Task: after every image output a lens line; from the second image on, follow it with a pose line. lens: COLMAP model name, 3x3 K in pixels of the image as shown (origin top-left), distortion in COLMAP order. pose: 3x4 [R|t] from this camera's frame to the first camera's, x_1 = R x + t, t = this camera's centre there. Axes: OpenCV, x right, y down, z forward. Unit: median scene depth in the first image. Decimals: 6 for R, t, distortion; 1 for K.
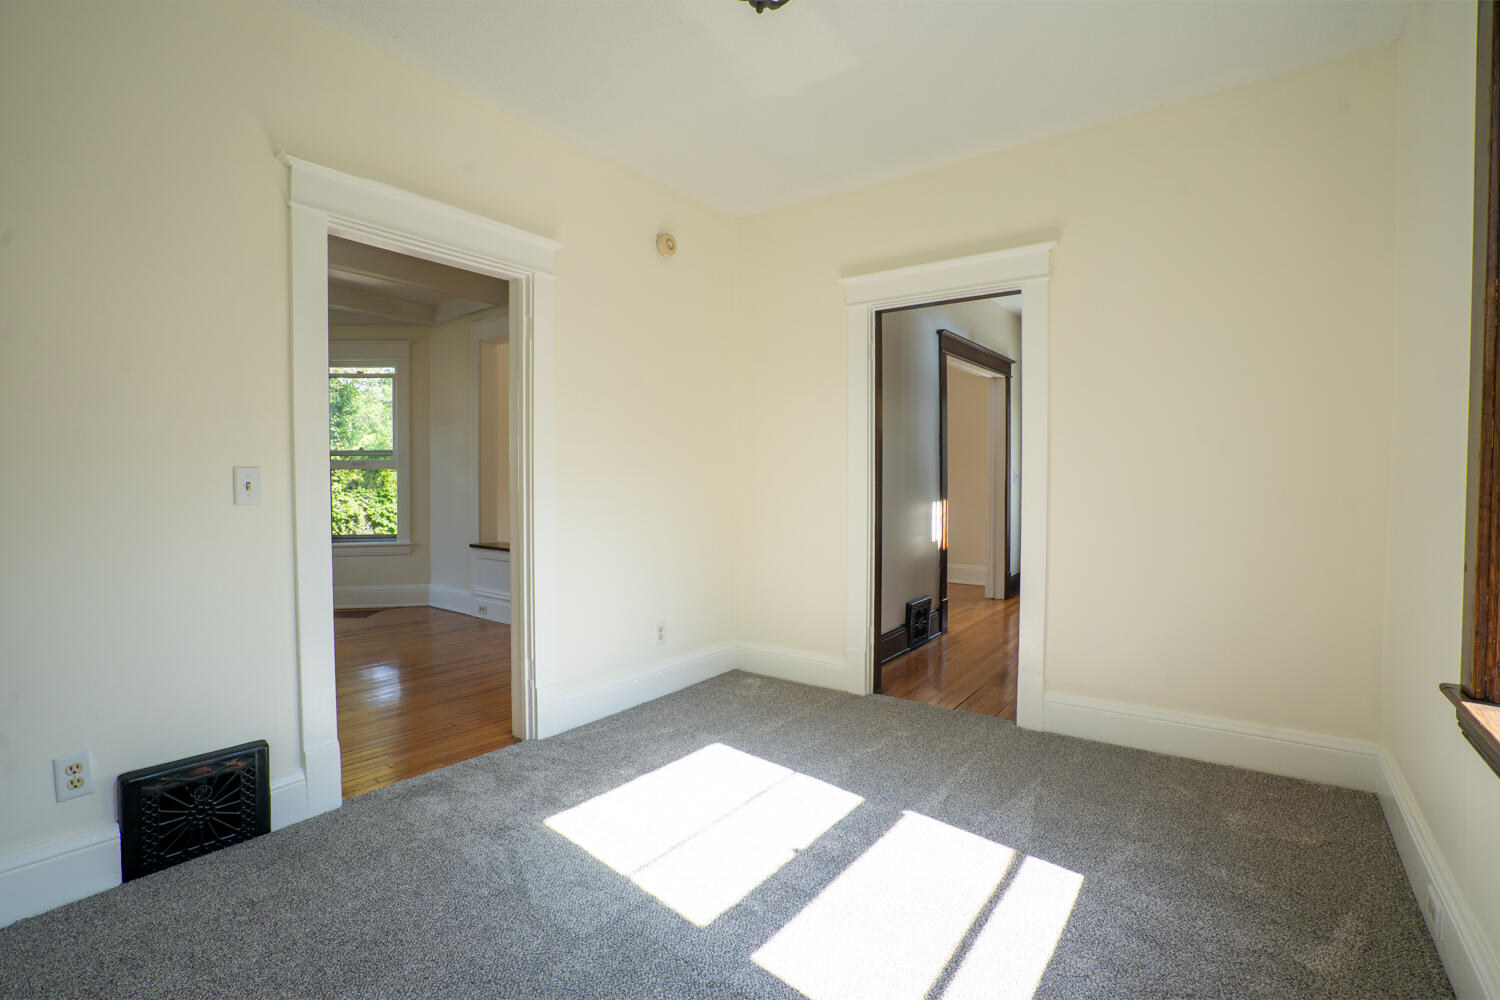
lens RADIAL K [[696.9, 0, 750.0], [0, 696.9, 500.0], [0, 0, 1]] dist [-0.057008, 0.016695]
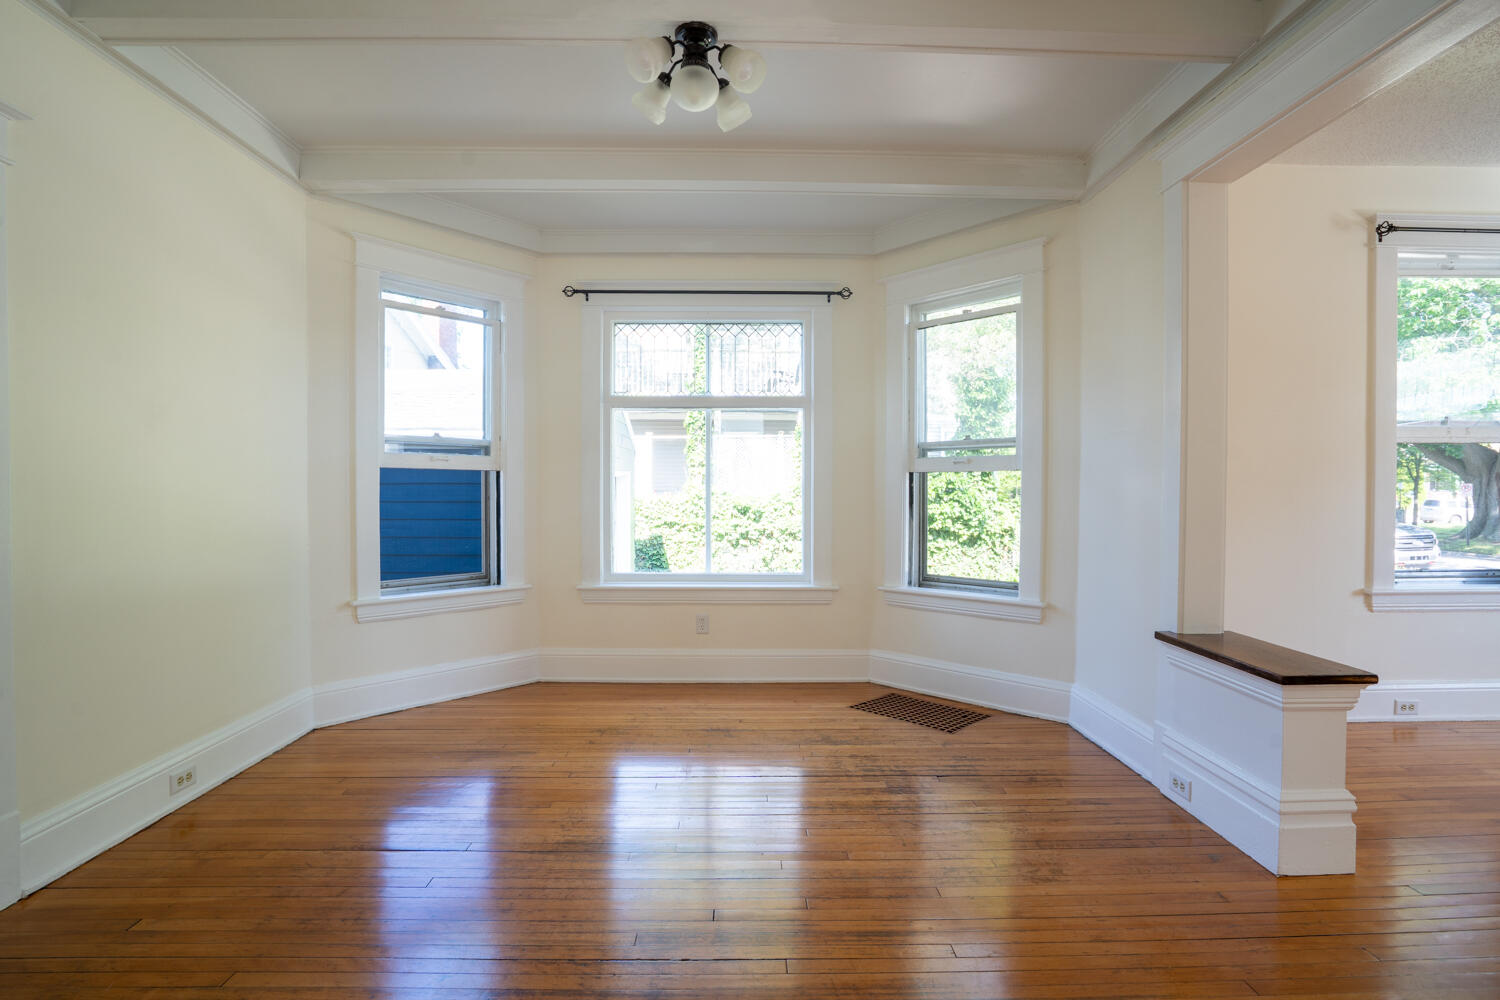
lens RADIAL K [[696.9, 0, 750.0], [0, 696.9, 500.0], [0, 0, 1]] dist [-0.057008, 0.016695]
pose [[0.606985, 0.013865, -0.794592, -0.196115], [-0.022035, 0.999757, 0.000612, -0.015654], [0.794408, 0.017137, 0.607143, 0.475775]]
